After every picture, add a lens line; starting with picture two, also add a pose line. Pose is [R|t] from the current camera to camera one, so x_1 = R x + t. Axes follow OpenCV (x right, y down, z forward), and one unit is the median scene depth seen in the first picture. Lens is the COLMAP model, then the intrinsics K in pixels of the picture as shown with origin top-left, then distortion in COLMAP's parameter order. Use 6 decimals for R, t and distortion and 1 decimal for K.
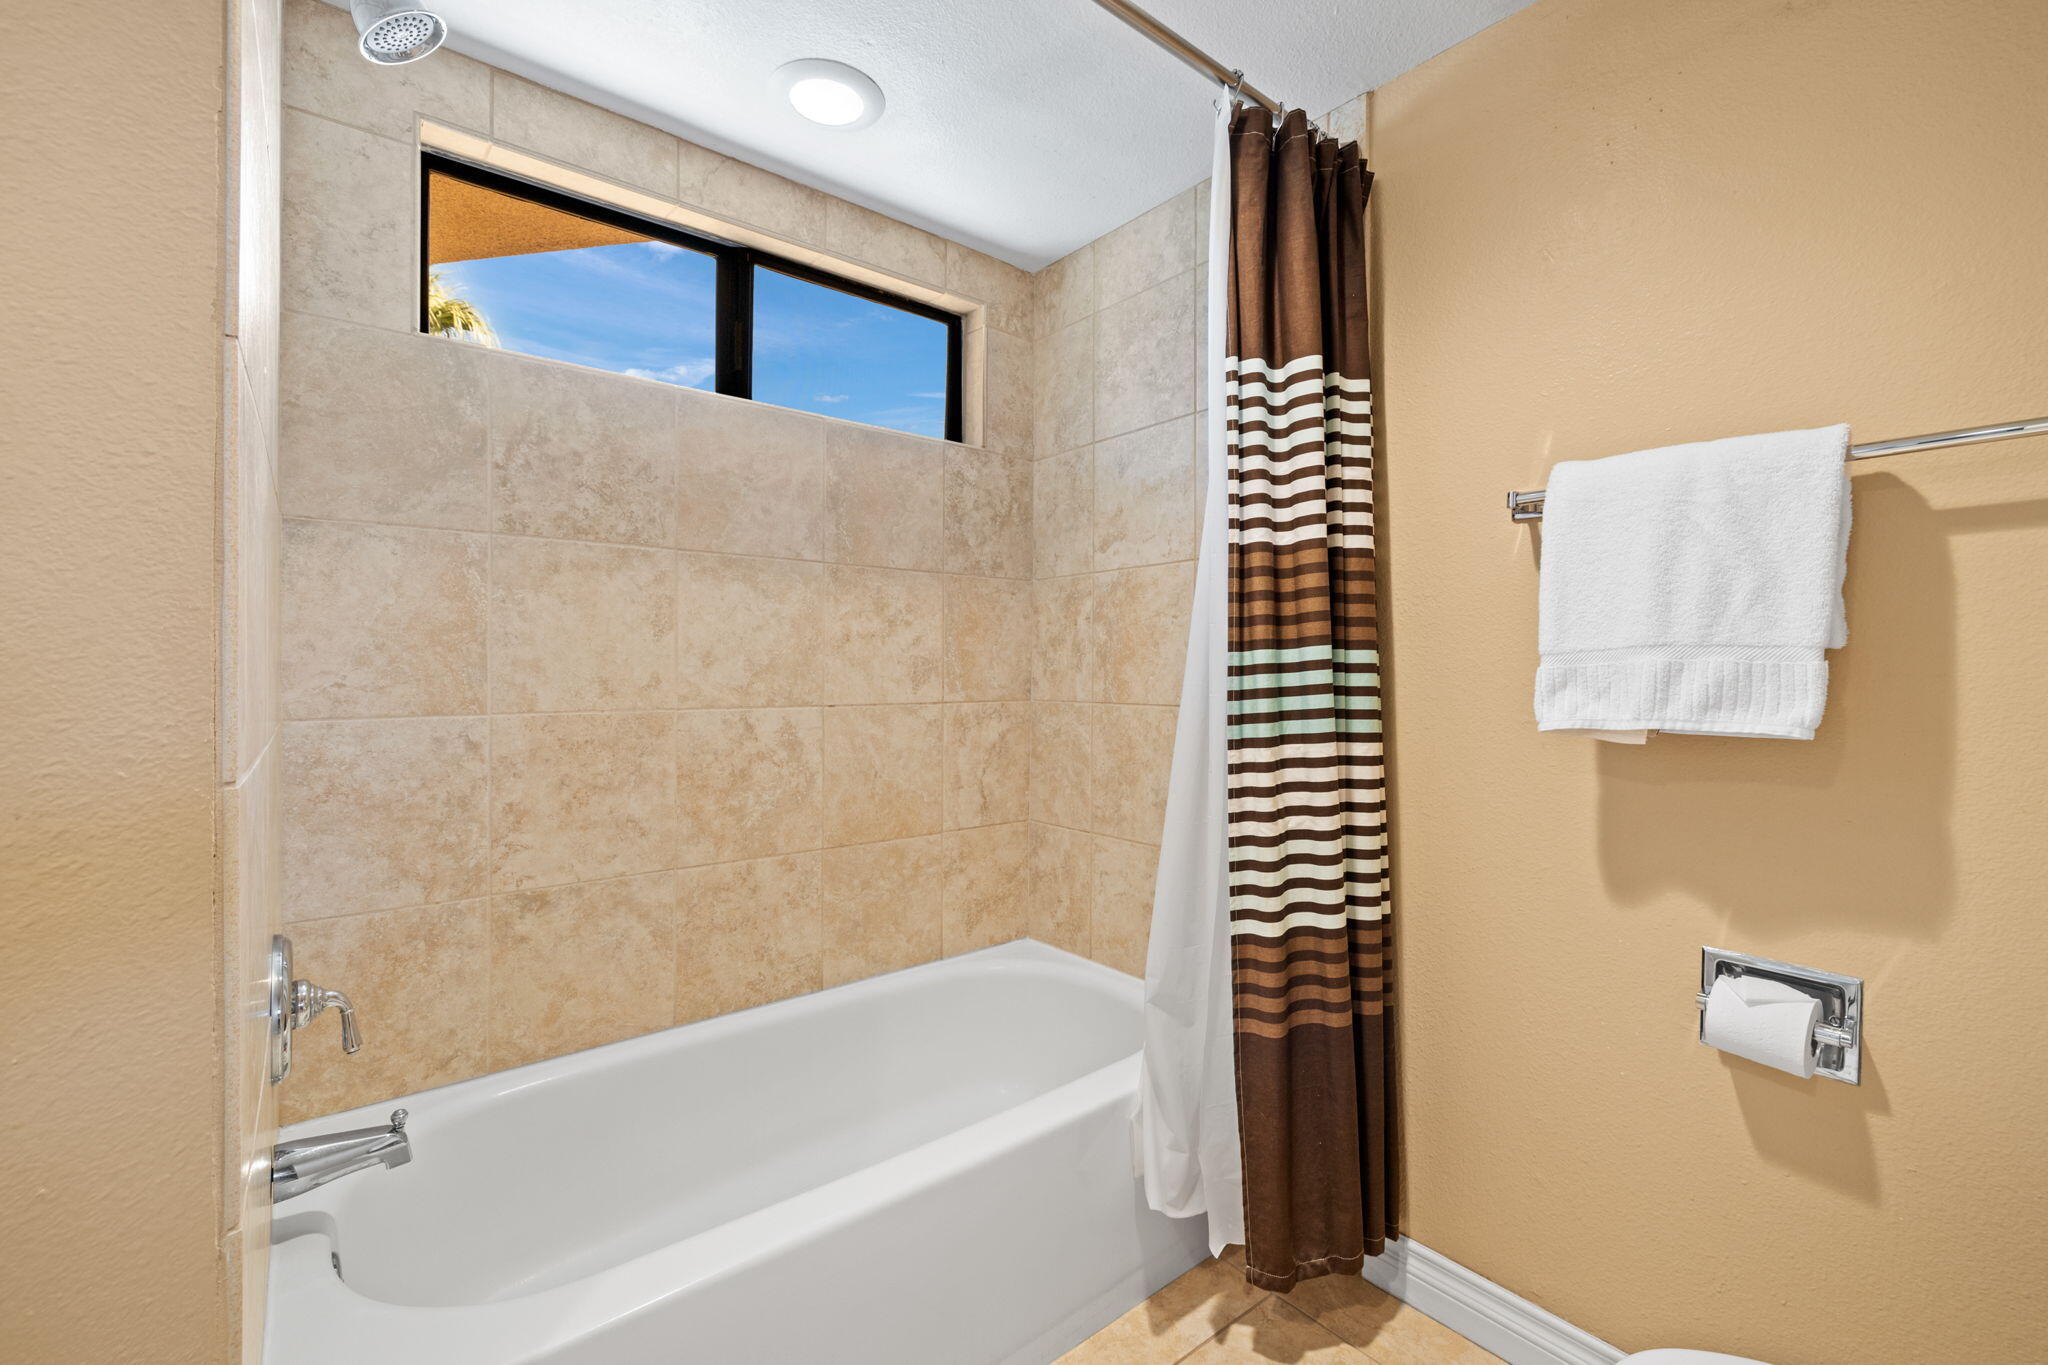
lens RADIAL K [[859.3, 0, 1028.6], [0, 859.3, 673.7], [0, 0, 1]] dist [0.000737, 0.000321]
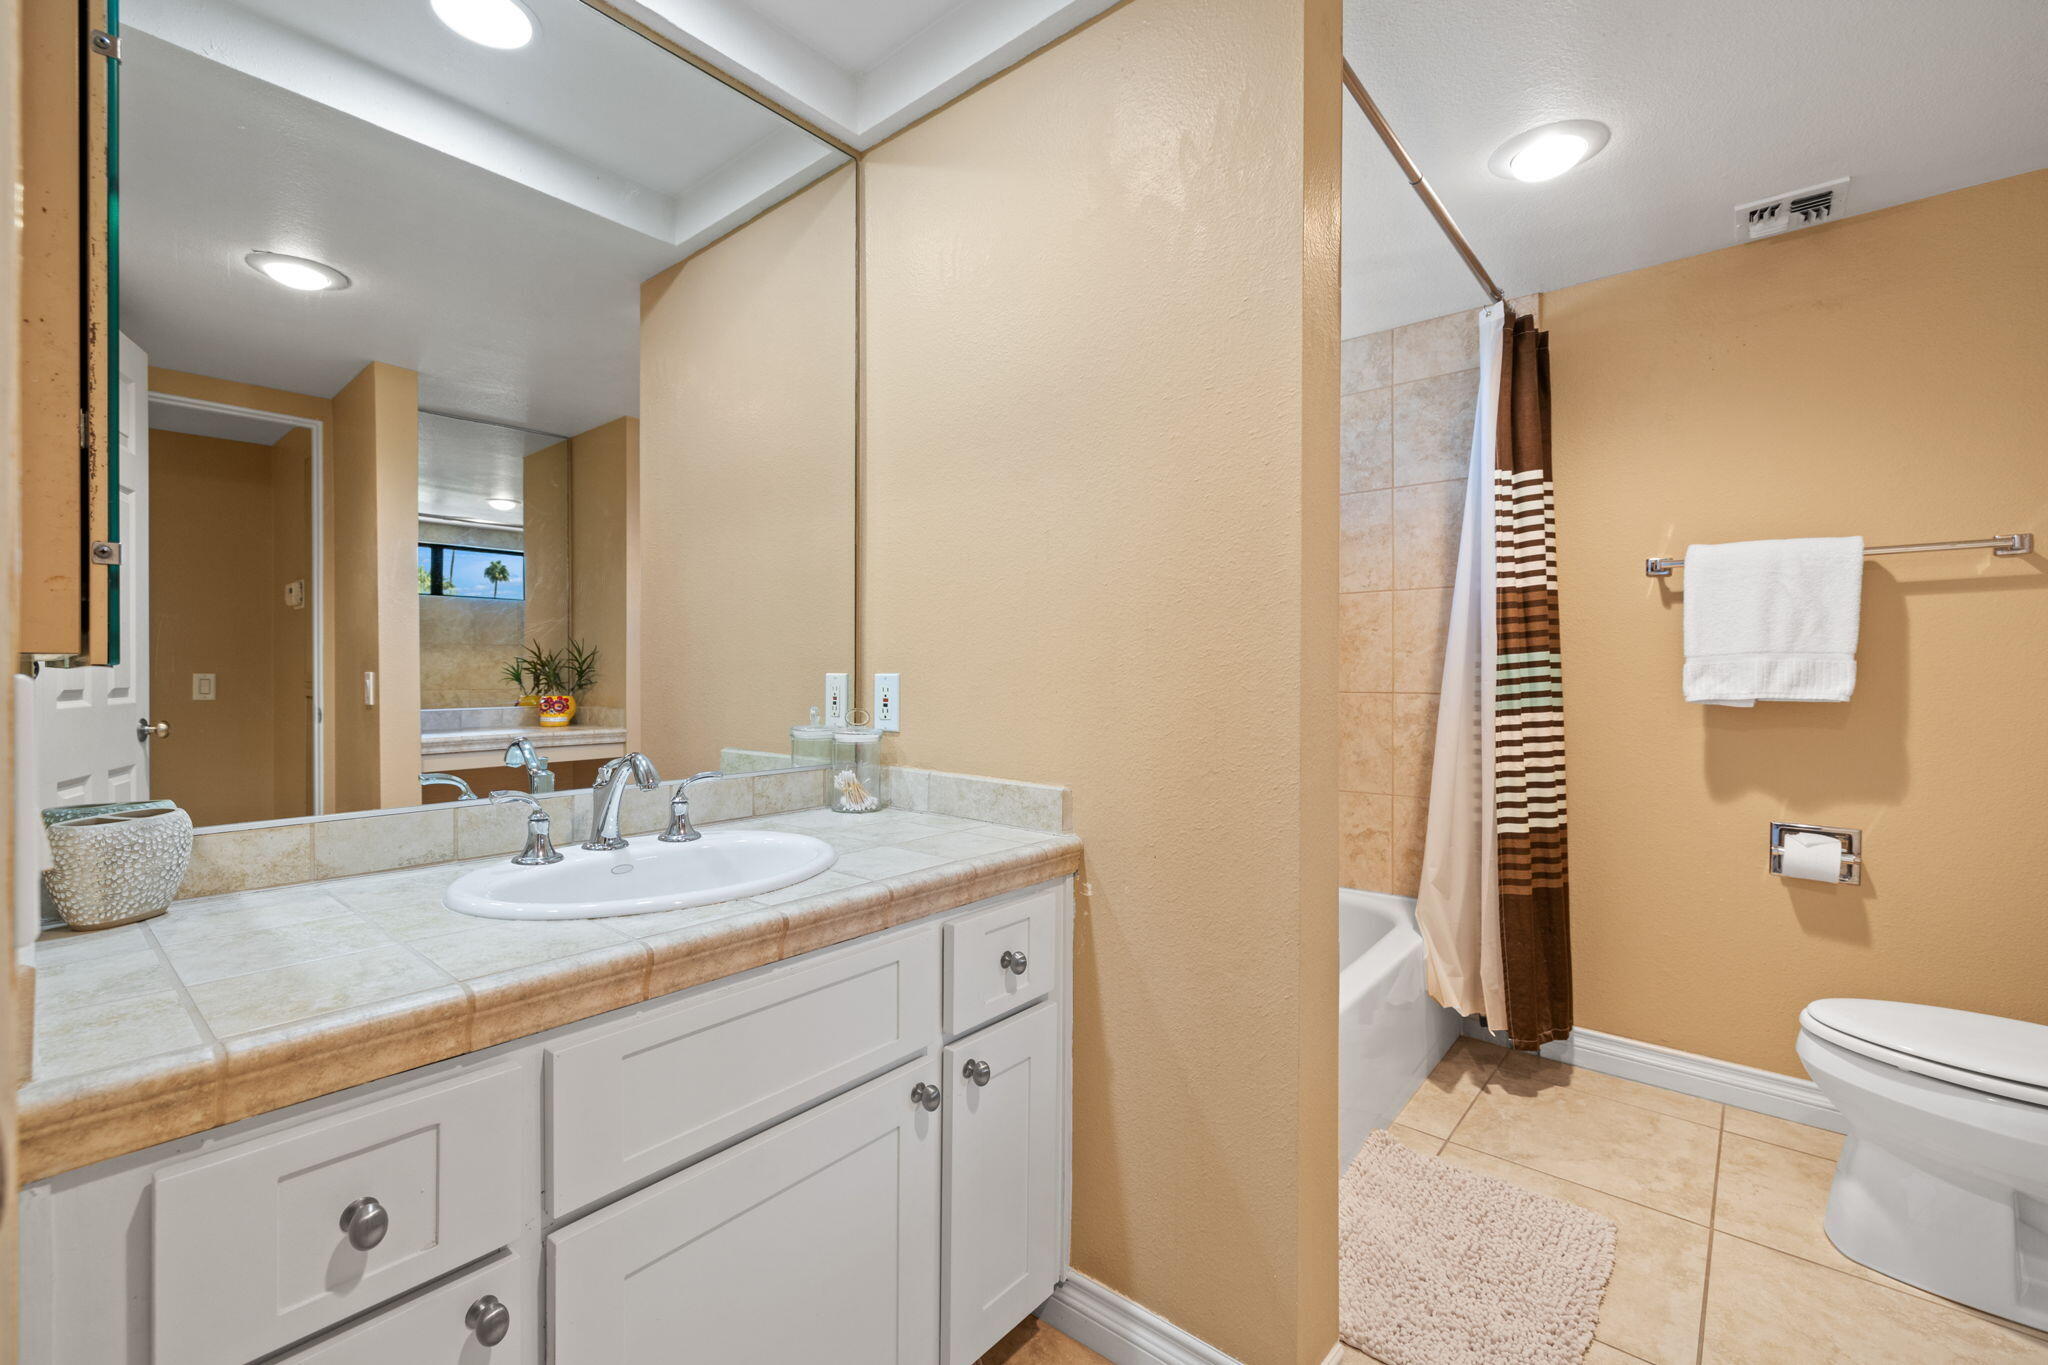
lens RADIAL K [[859.3, 0, 1016.7], [0, 859.3, 676.1], [0, 0, 1]] dist [0.000737, 0.000321]
pose [[0.982727, -0.004966, 0.184994, -0.939728], [0.004479, 0.999985, 0.003055, 0.004584], [-0.185006, -0.002174, 0.982735, -0.399641]]
